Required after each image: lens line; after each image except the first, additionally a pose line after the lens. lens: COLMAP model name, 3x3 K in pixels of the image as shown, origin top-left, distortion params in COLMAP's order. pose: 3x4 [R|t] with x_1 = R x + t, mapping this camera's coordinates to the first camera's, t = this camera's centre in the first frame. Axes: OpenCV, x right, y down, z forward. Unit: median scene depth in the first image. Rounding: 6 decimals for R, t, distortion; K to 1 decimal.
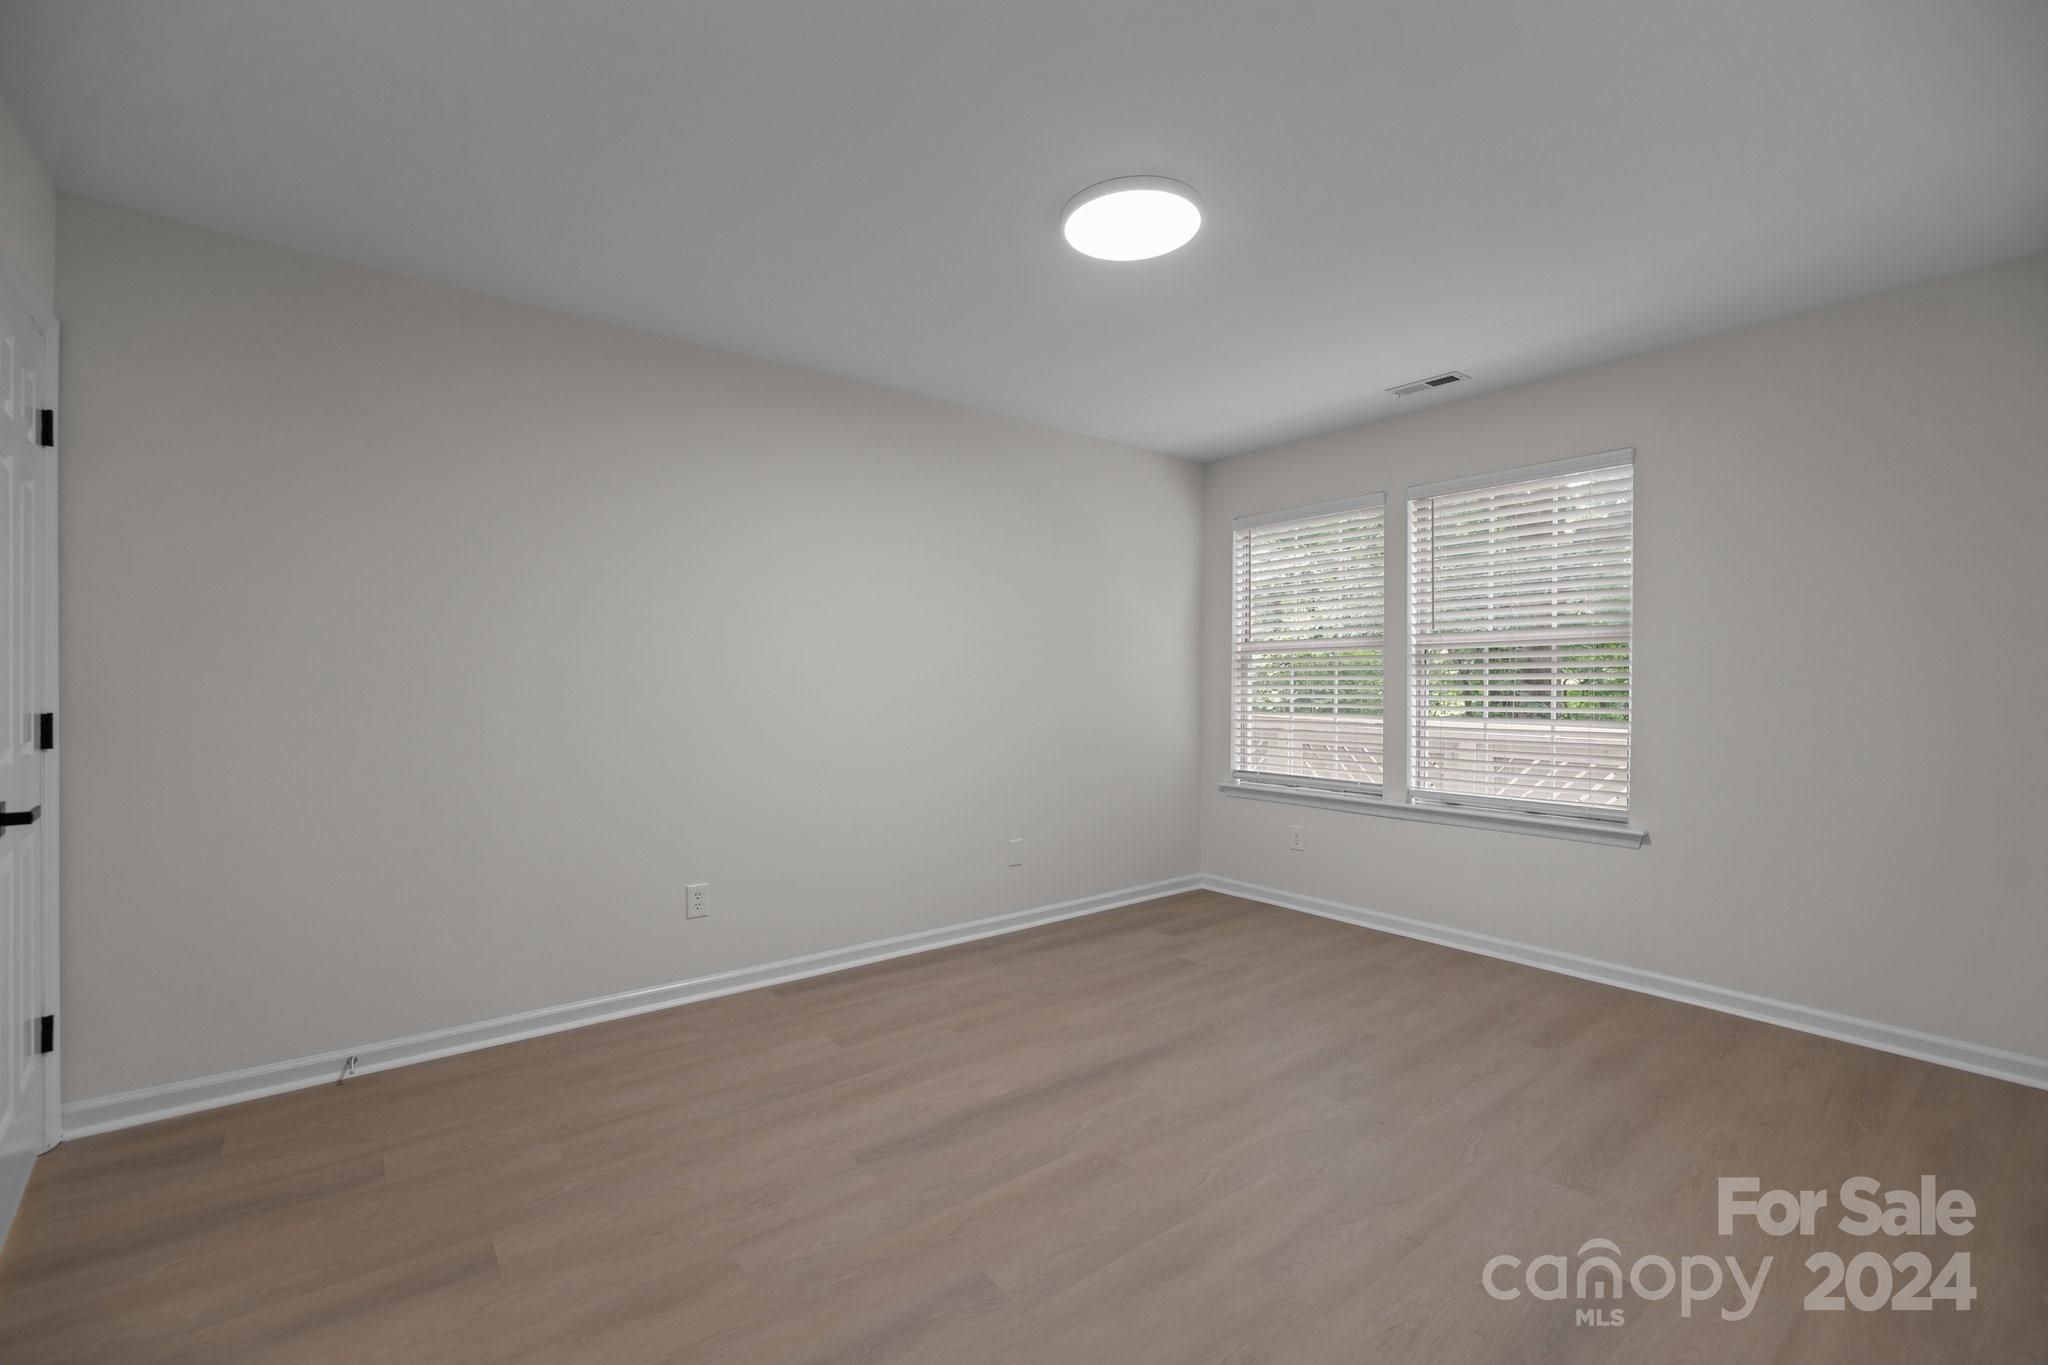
lens RADIAL K [[906.1, 0, 1024.0], [0, 906.1, 682.5], [0, 0, 1]] dist [0.001268, 0.000061]
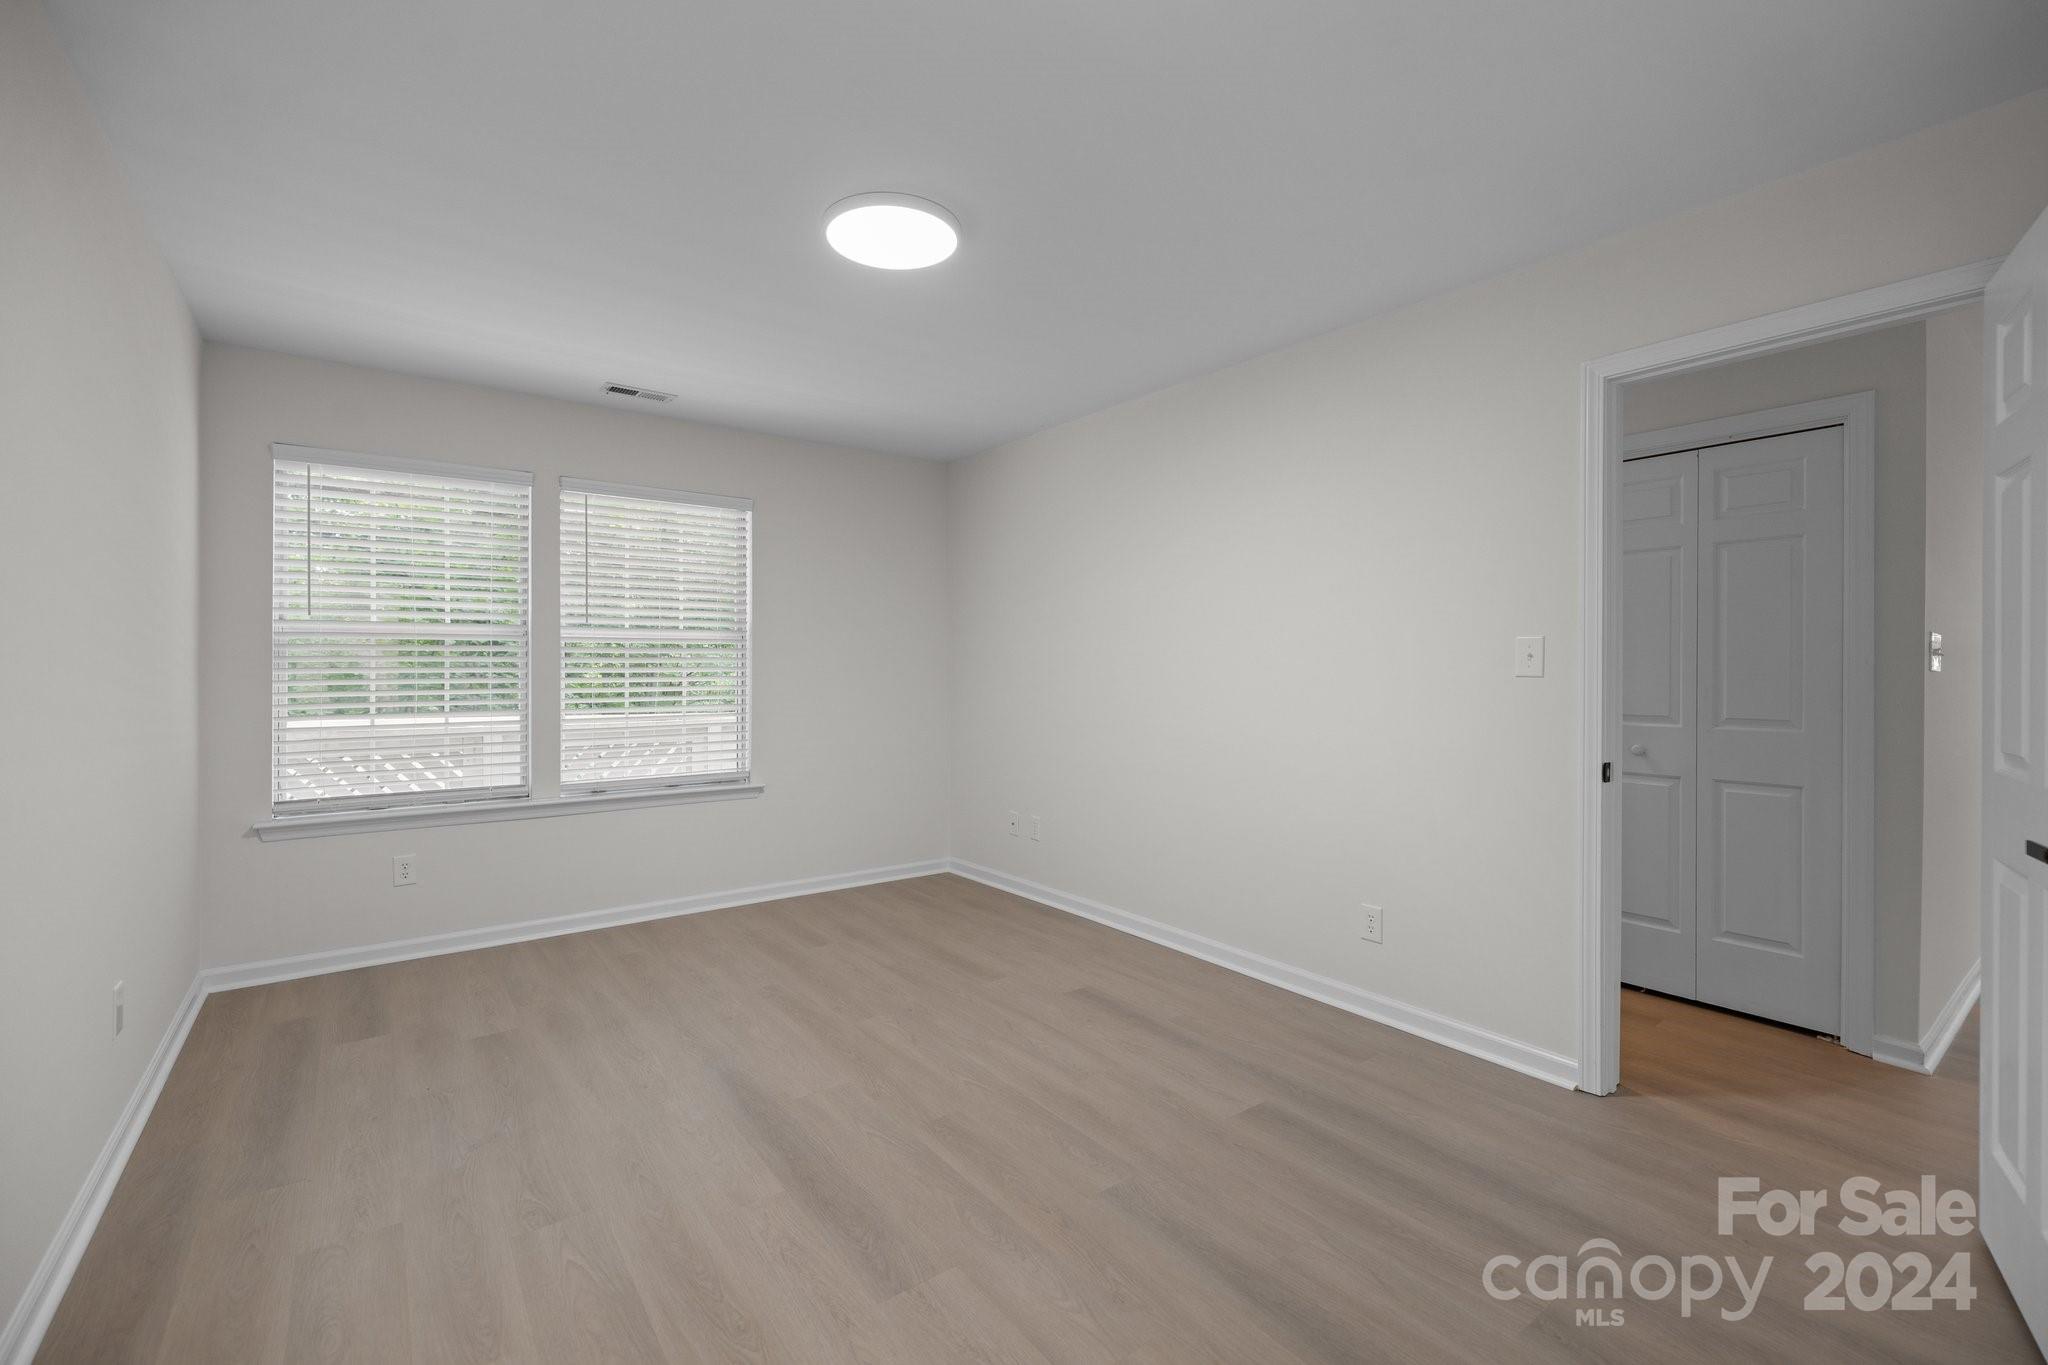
lens RADIAL K [[875.2, 0, 1022.0], [0, 875.2, 674.1], [0, 0, 1]] dist [-0.001187, -0.000258]
pose [[-0.003201, -0.003233, 0.999990, -0.523748], [0.001703, 0.999993, 0.003239, -0.003405], [-0.999993, 0.001713, -0.003196, 0.504037]]
